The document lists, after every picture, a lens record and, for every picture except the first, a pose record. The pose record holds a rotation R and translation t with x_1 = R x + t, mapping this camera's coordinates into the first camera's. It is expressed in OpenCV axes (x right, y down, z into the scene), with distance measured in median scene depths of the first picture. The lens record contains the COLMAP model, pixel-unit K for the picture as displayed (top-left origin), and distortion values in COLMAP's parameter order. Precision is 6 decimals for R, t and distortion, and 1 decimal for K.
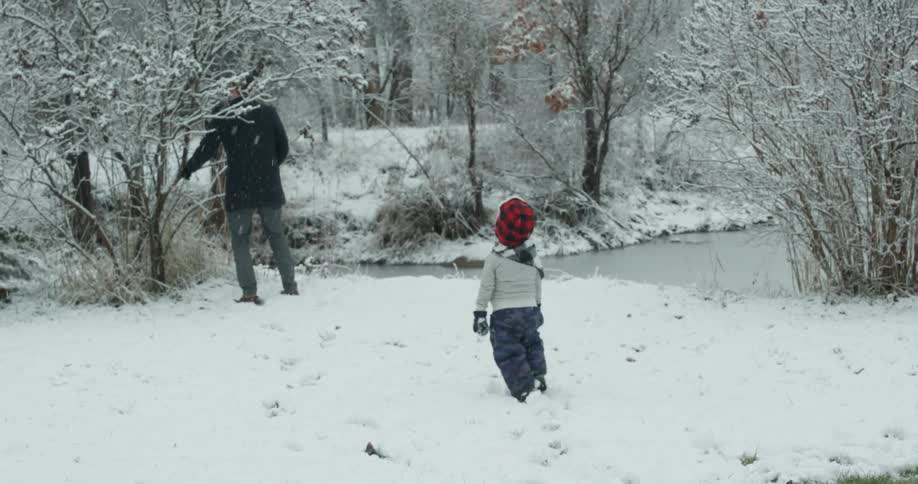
lens RADIAL K [[1476.2, 0, 461.0], [0, 1476.2, 240.3], [0, 0, 1]] dist [-0.091005, 0.000000]
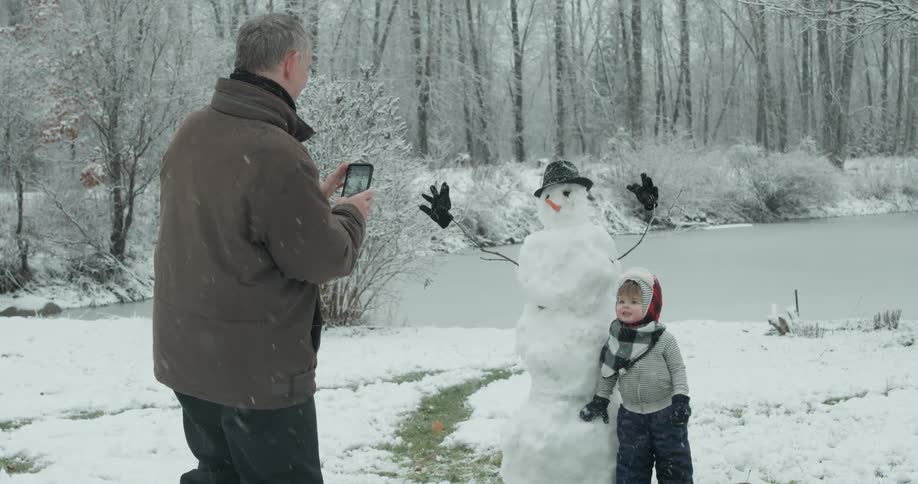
lens RADIAL K [[1476.2, 0, 465.1], [0, 1476.2, 240.3], [0, 0, 1]] dist [-0.091005, 0.000000]
pose [[0.944740, 0.014997, 0.327478, -0.039012], [-0.002188, 0.999219, -0.039446, 0.002472], [-0.327814, 0.036550, 0.944035, -0.245809]]
